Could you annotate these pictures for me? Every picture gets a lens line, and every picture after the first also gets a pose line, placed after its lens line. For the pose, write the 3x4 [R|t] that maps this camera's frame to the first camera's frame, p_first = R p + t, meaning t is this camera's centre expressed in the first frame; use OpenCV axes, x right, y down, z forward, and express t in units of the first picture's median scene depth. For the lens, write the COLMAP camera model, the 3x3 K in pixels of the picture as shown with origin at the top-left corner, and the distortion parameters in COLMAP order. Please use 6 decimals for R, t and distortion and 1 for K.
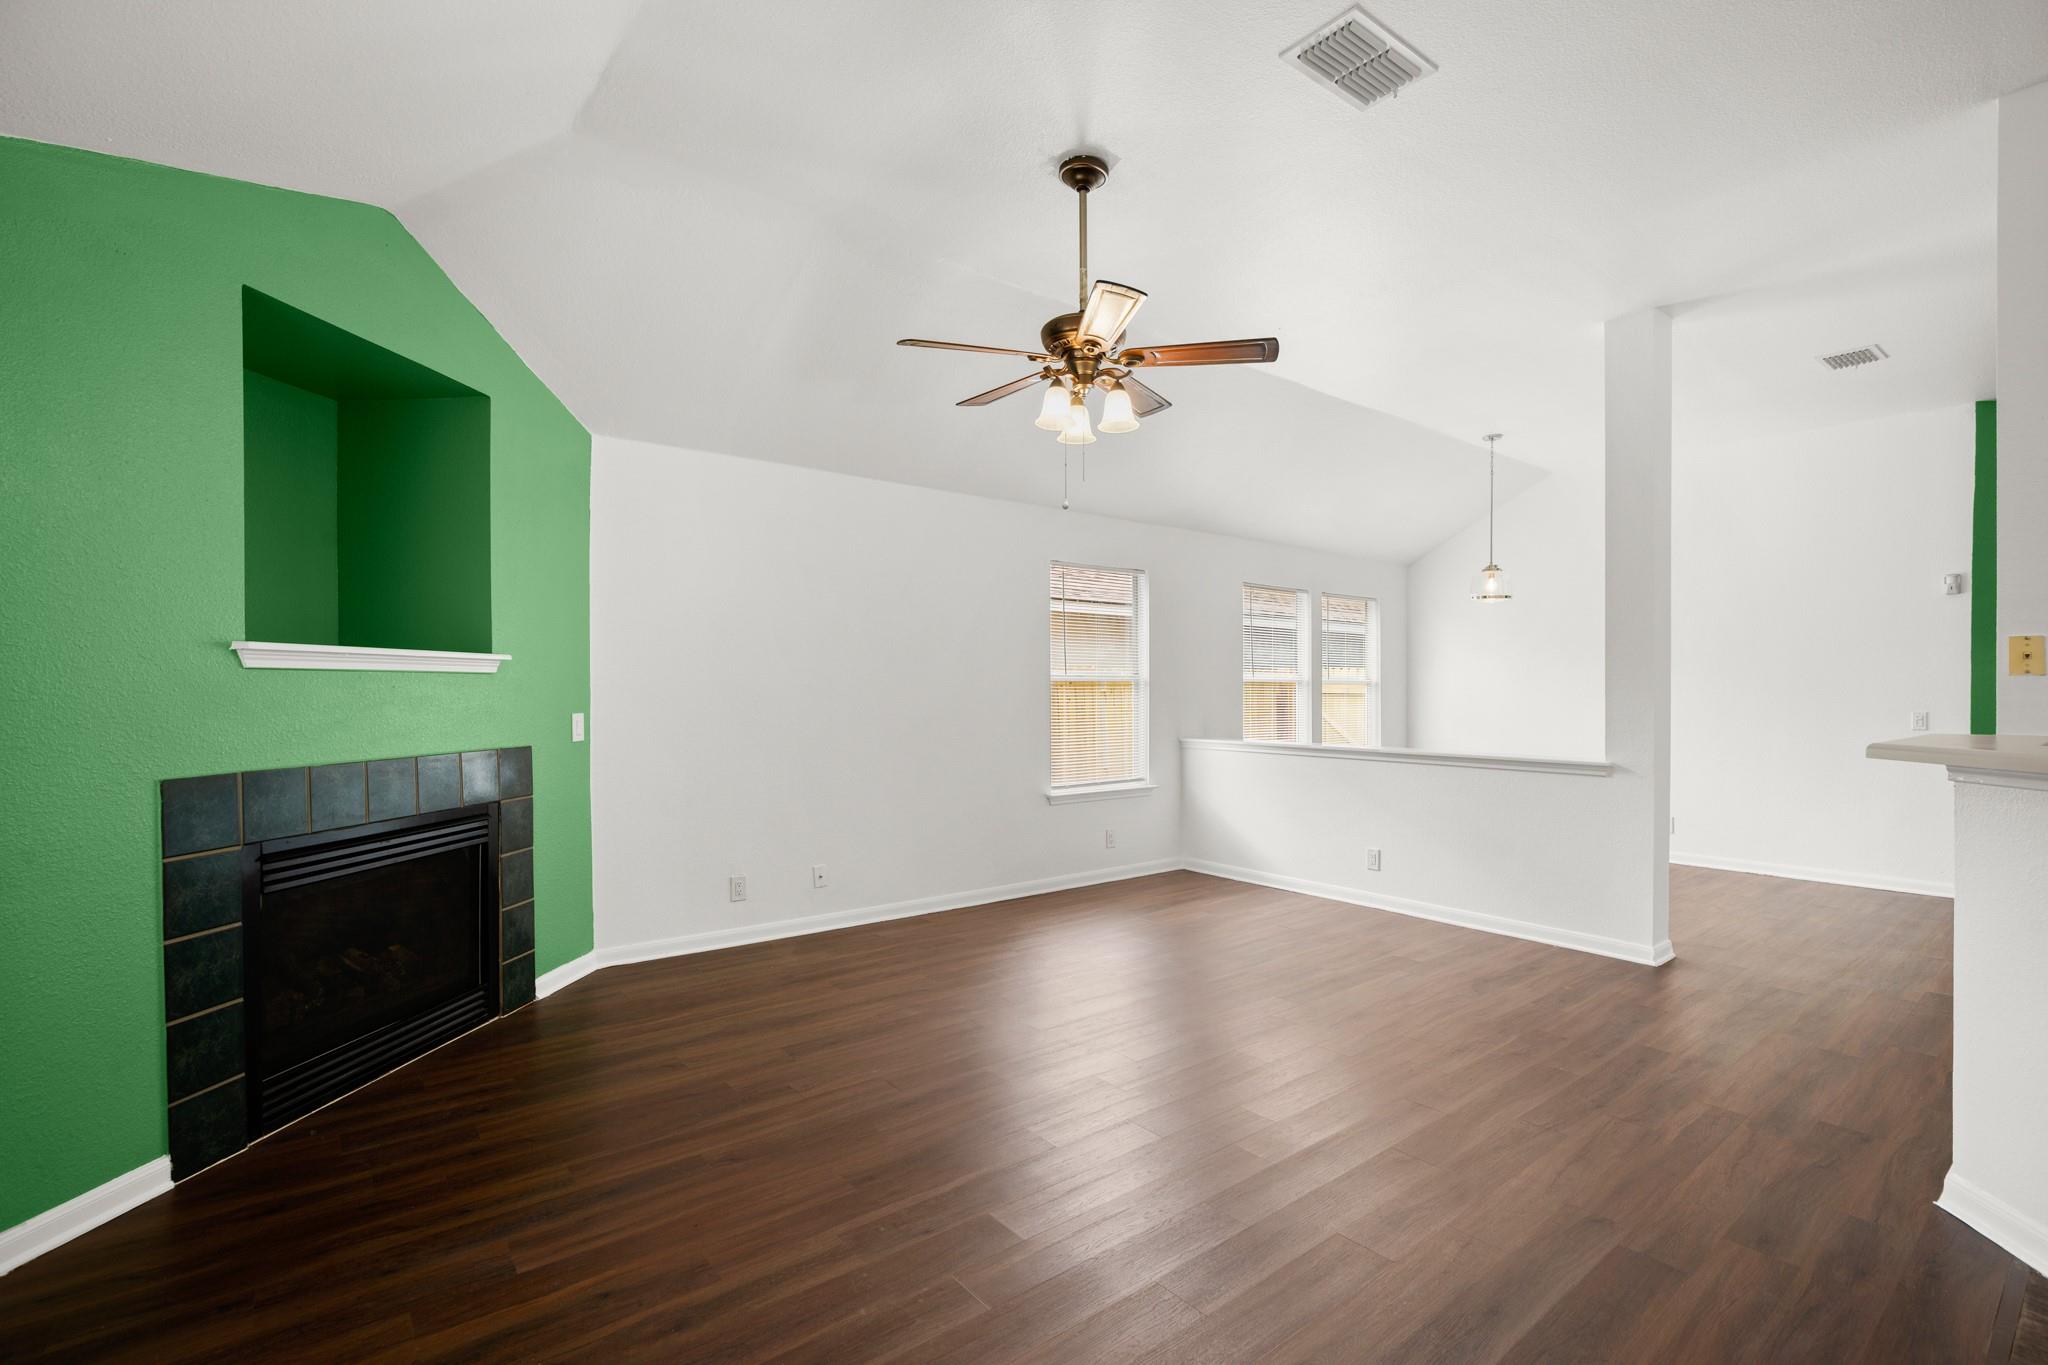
lens RADIAL K [[923.8, 0, 1025.5], [0, 923.8, 692.2], [0, 0, 1]] dist [-0.028162, 0.000018]
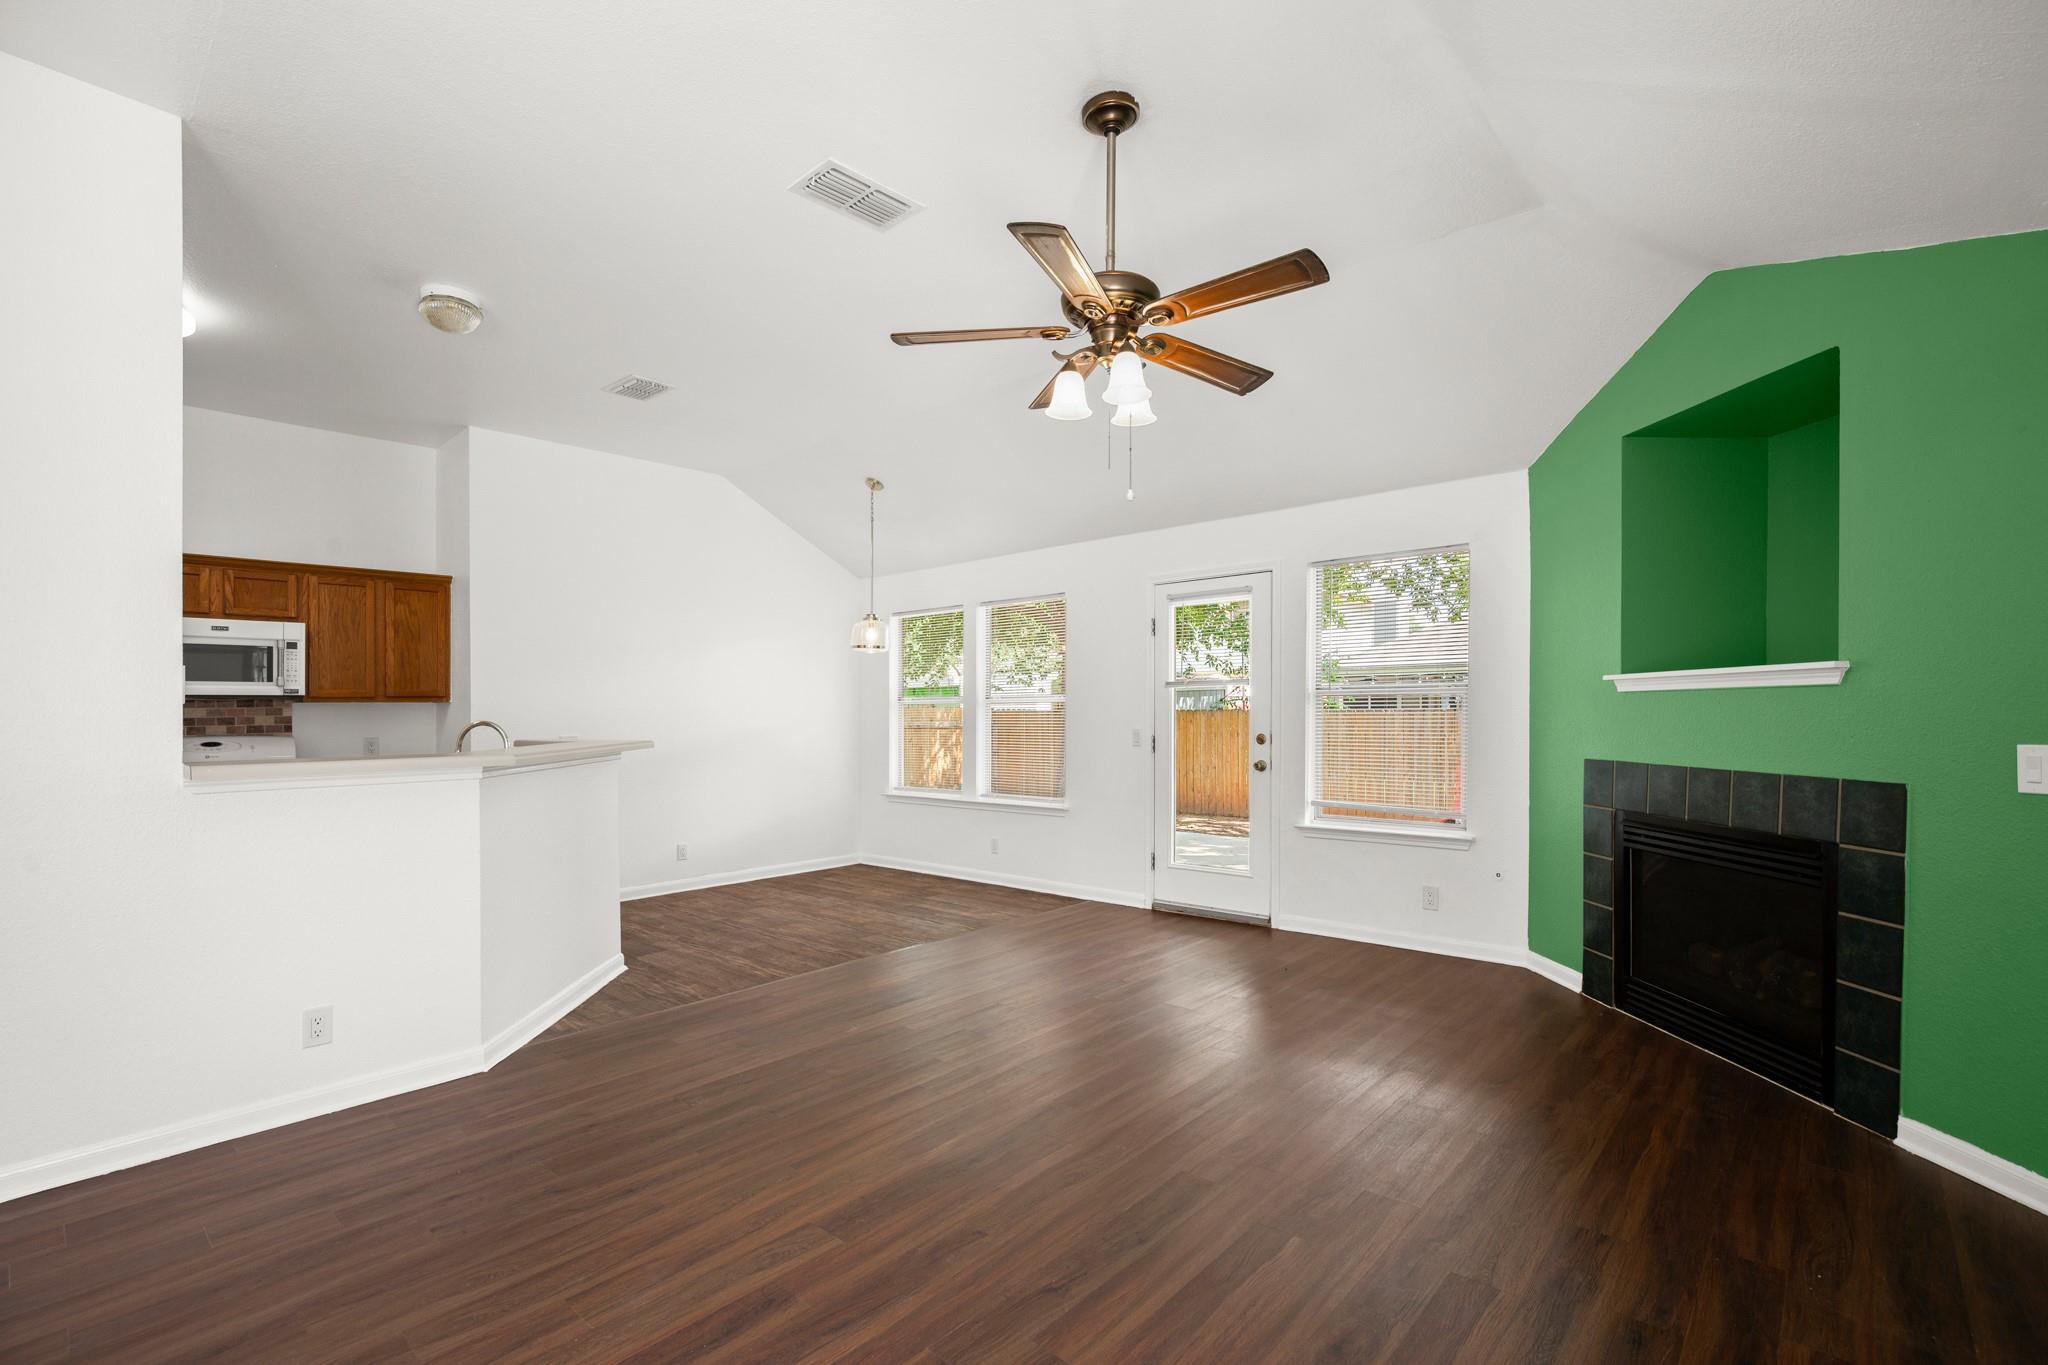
lens RADIAL K [[923.8, 0, 1025.5], [0, 923.8, 692.2], [0, 0, 1]] dist [-0.028162, 0.000018]
pose [[-0.986535, 0.003499, -0.163513, 0.281904], [0.005936, 0.999878, -0.014417, -0.007790], [0.163443, -0.015194, -0.986436, 1.833773]]
